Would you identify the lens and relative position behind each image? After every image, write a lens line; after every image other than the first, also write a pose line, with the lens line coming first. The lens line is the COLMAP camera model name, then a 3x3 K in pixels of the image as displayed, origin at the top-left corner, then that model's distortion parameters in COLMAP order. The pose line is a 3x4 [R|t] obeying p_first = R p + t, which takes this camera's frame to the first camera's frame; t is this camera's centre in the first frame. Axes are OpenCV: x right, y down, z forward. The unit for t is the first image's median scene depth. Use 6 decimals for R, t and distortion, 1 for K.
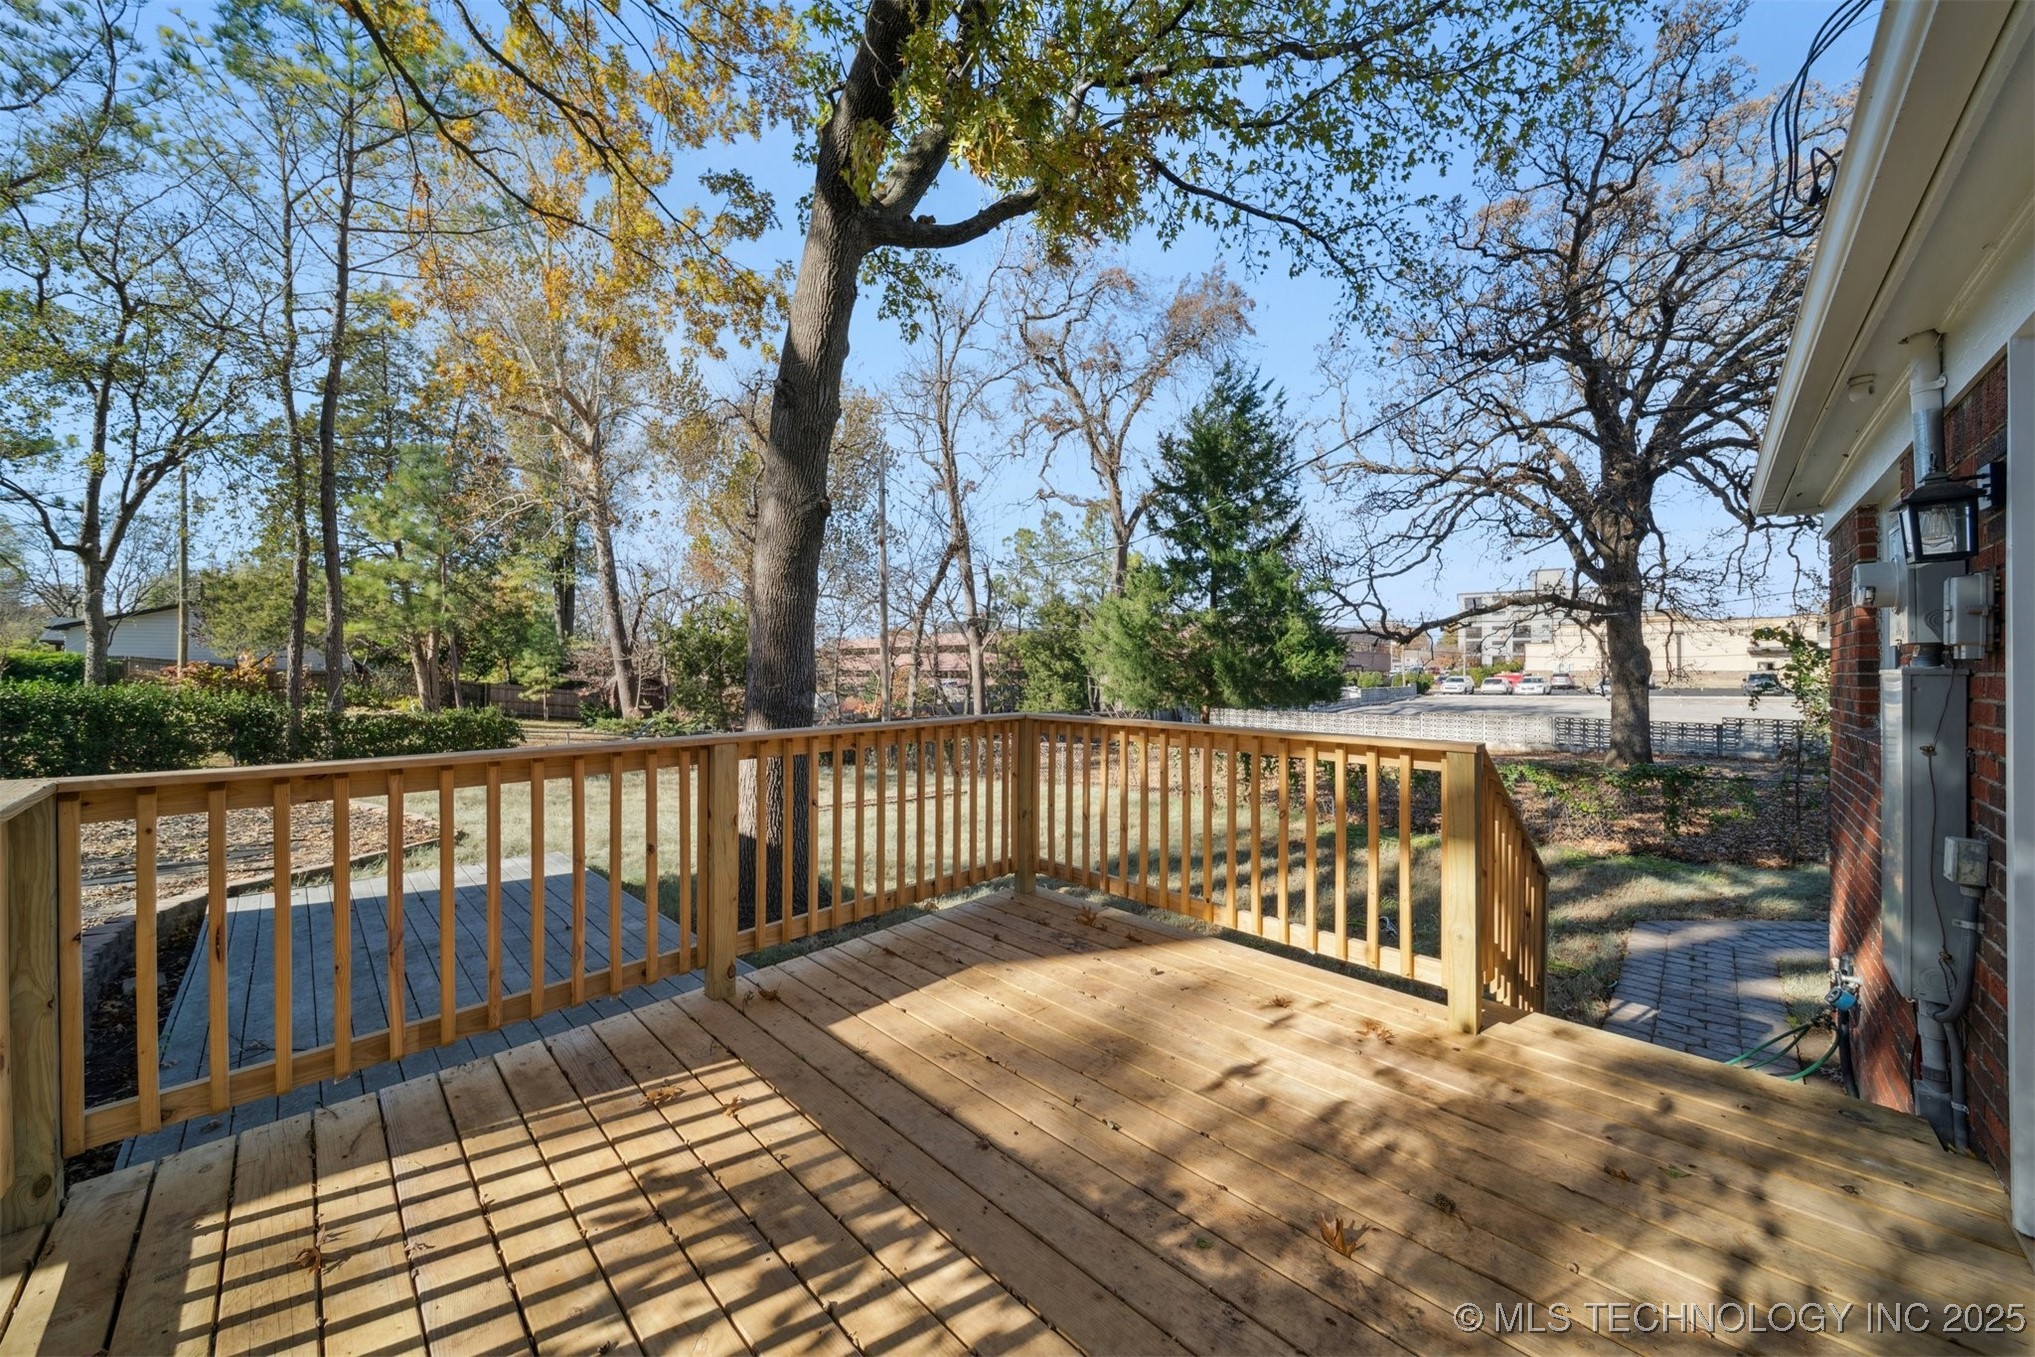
lens RADIAL K [[728.5, 0, 1014.7], [0, 728.5, 671.9], [0, 0, 1]] dist [-0.005203, -0.000240]
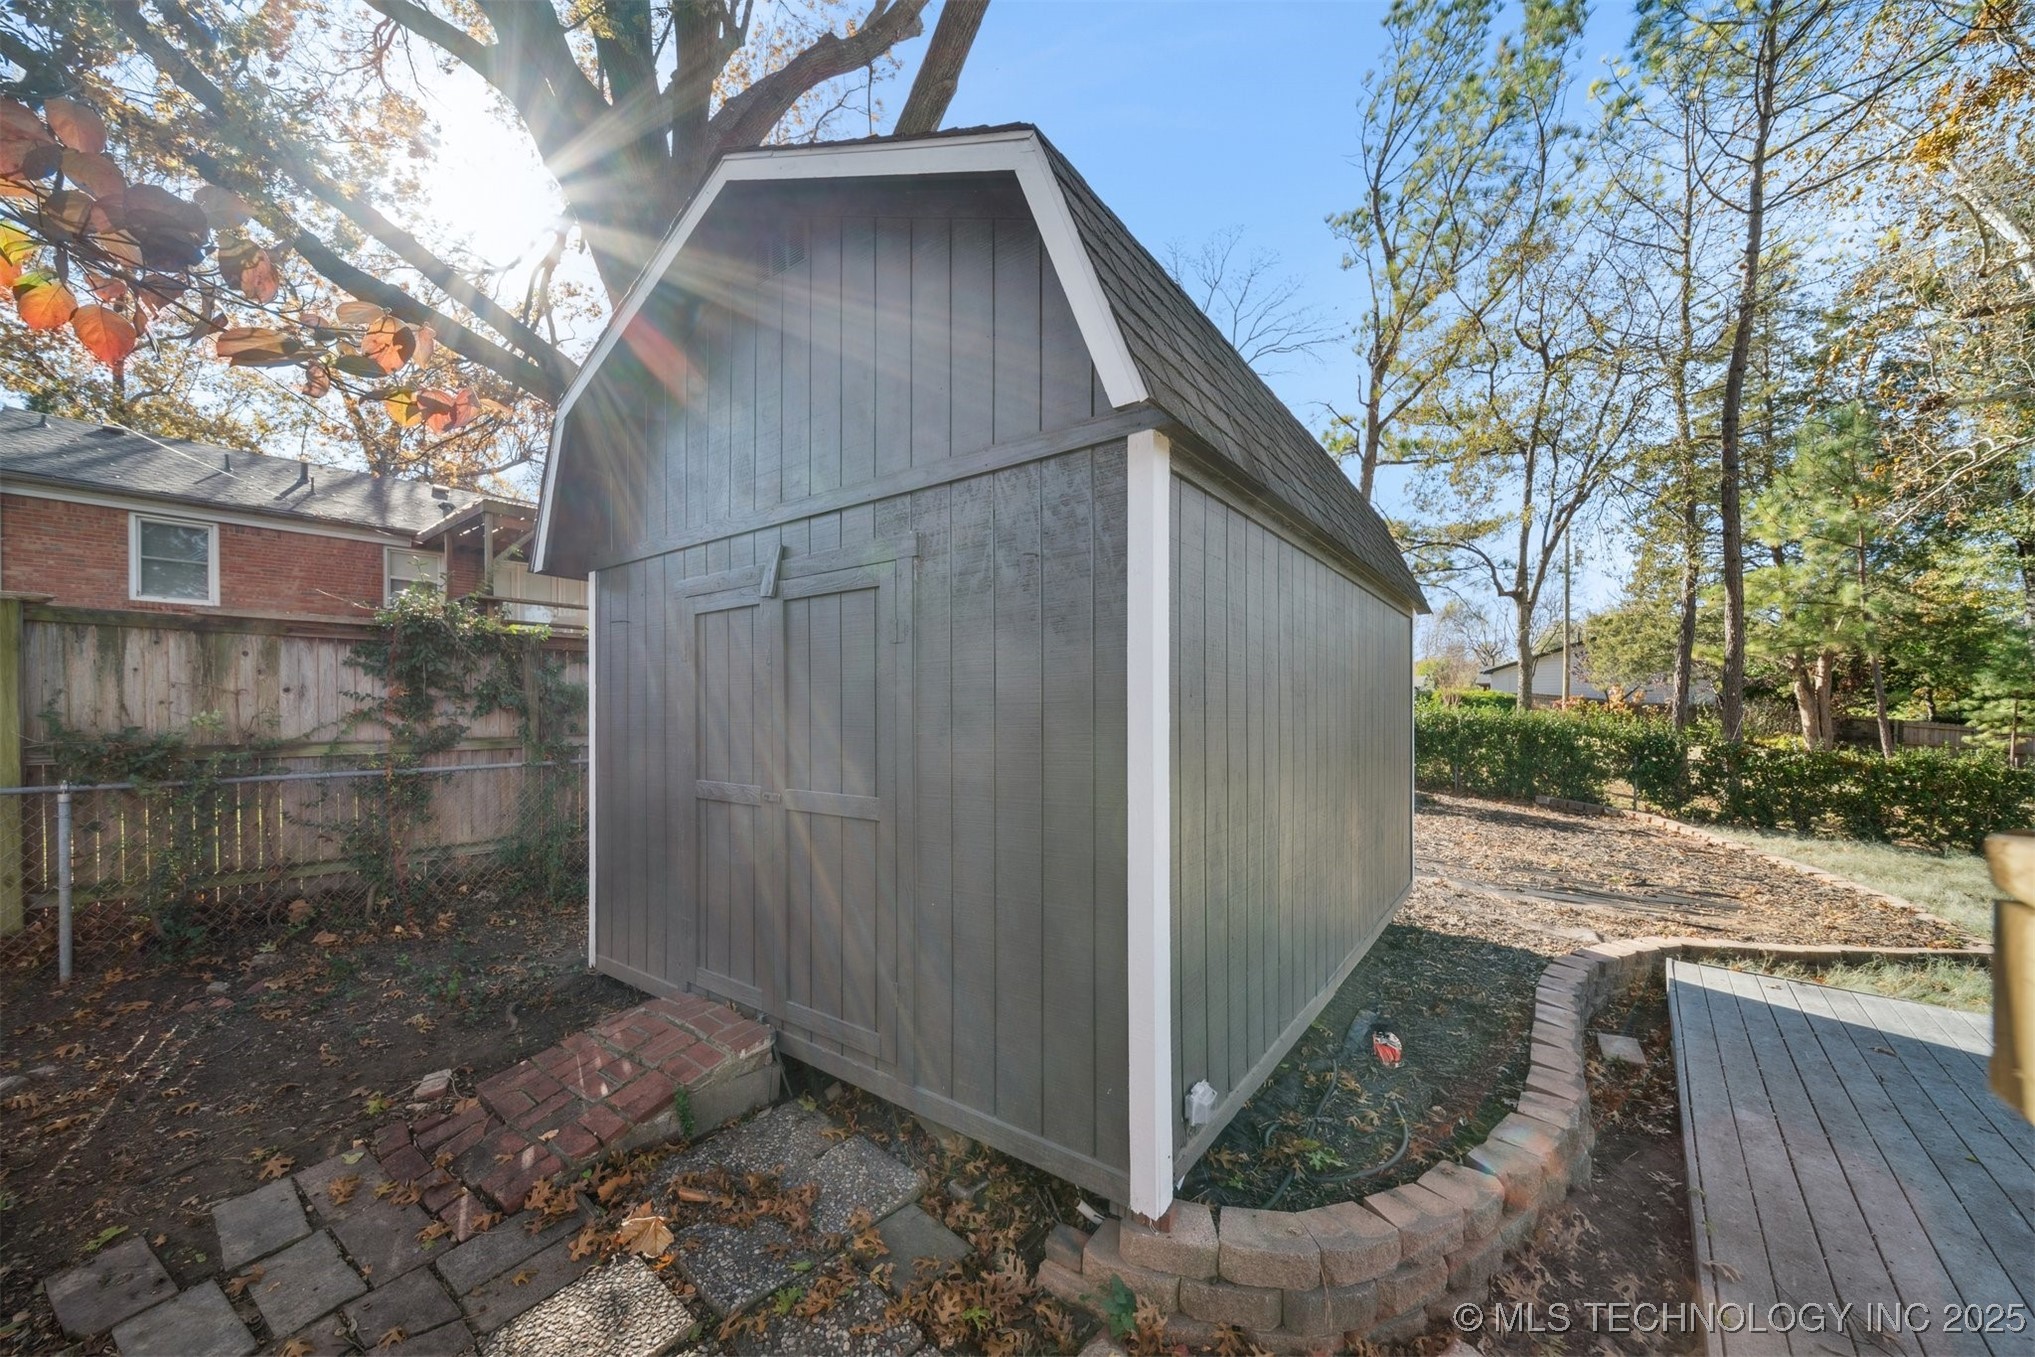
lens RADIAL K [[727.1, 0, 1041.5], [0, 727.1, 712.3], [0, 0, 1]] dist [-0.000496, -0.000130]
pose [[0.105379, 0.004049, -0.994424, -0.094297], [-0.002739, 0.999989, 0.003782, 0.008751], [0.994428, 0.002326, 0.105389, 0.052422]]
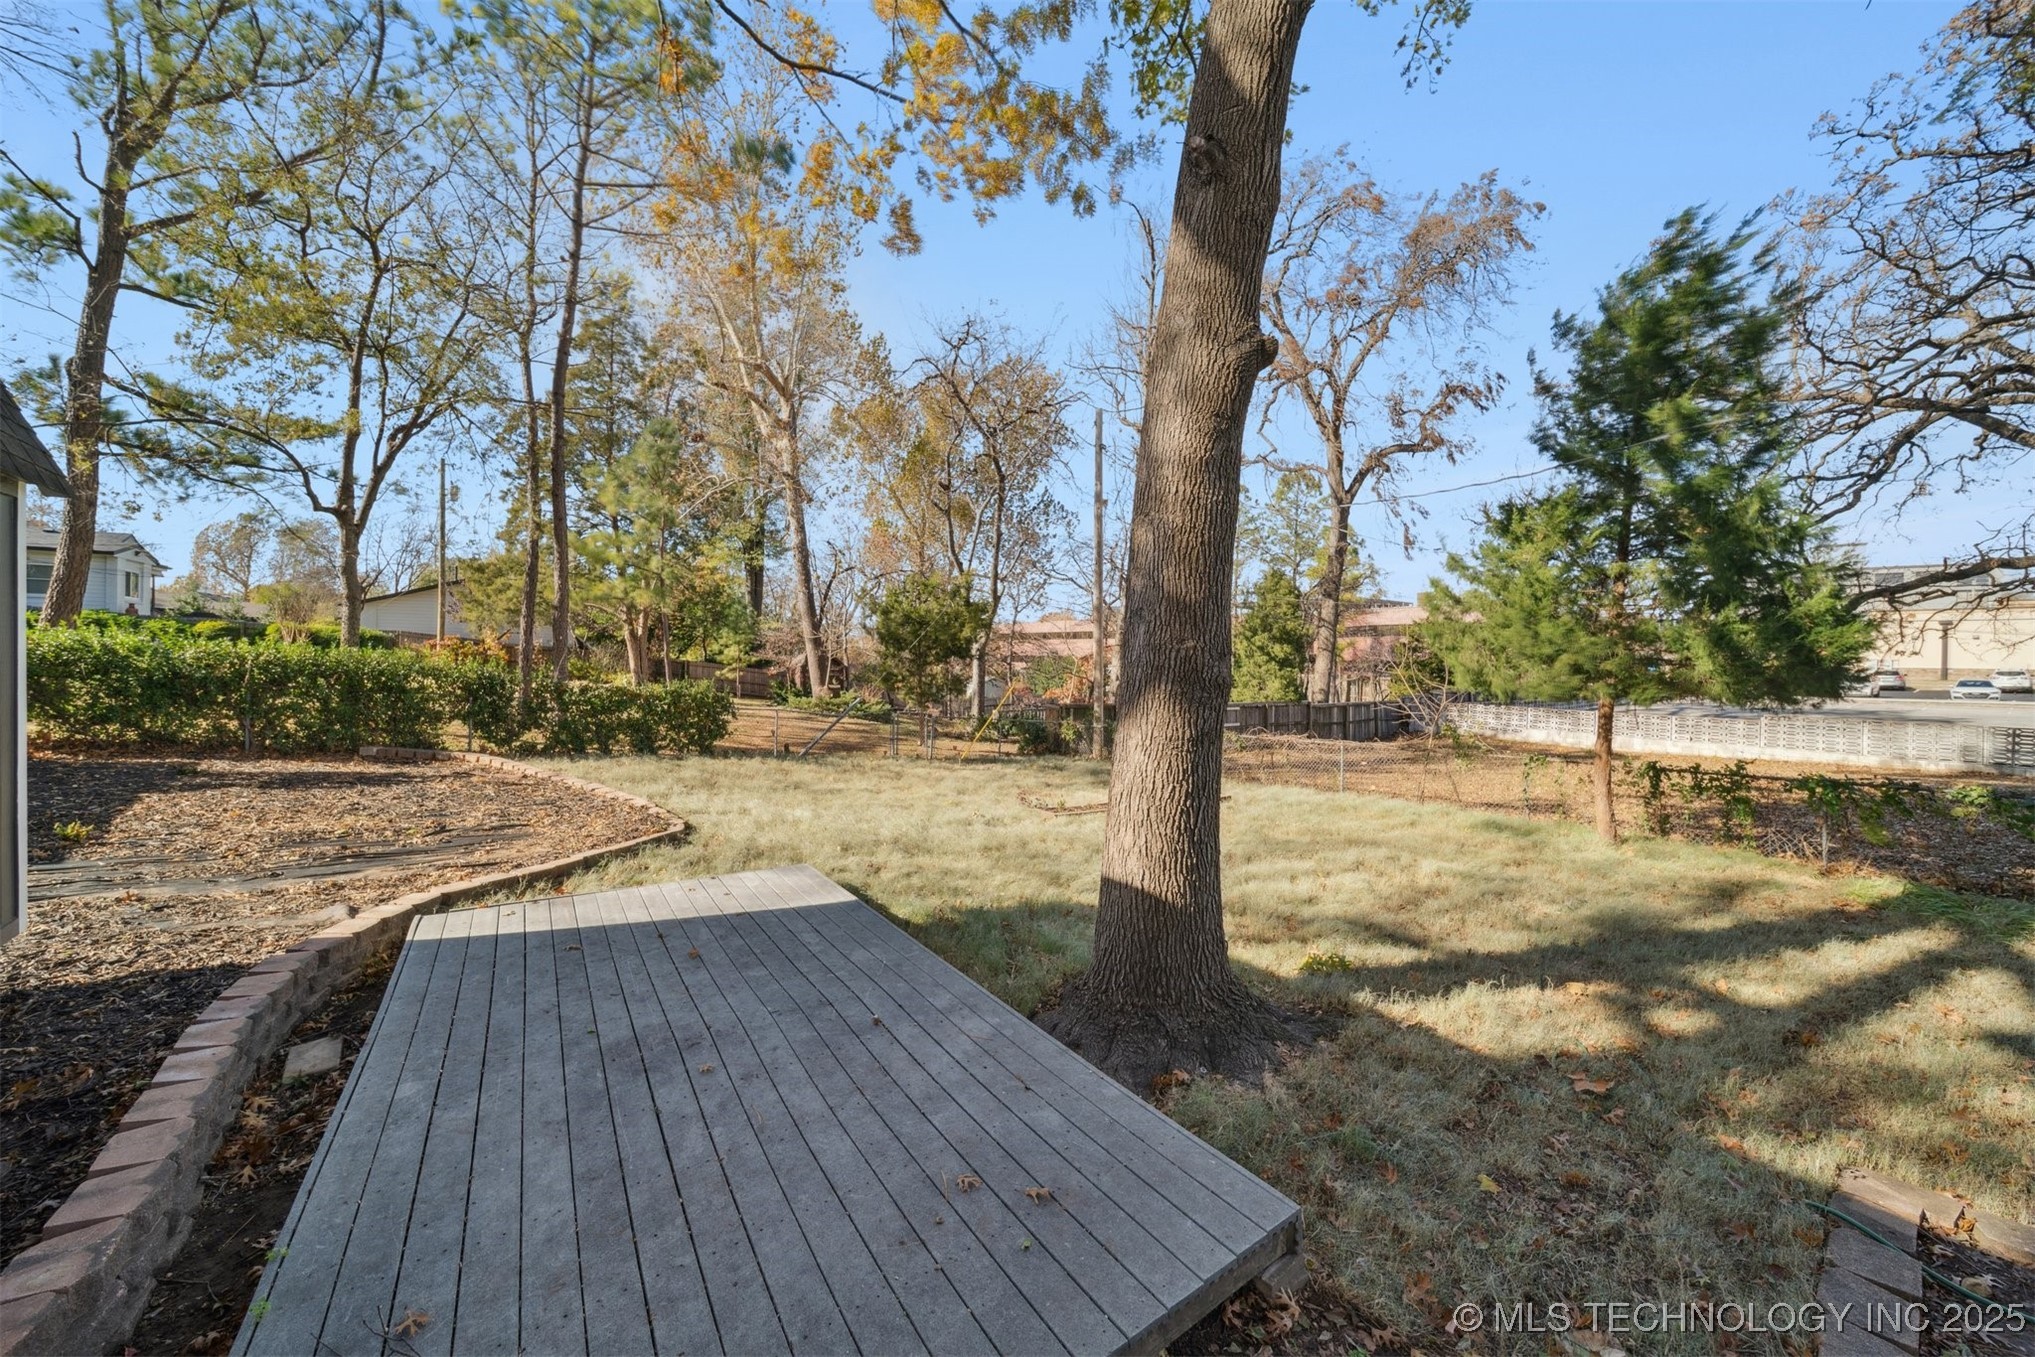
lens RADIAL K [[716.1, 0, 1012.6], [0, 716.1, 663.4], [0, 0, 1]] dist [-0.002198, -0.000218]
pose [[0.981889, 0.015795, -0.188800, -0.090661], [-0.015034, 0.999872, 0.005461, 0.008616], [0.188862, -0.002524, 0.982000, 0.096997]]
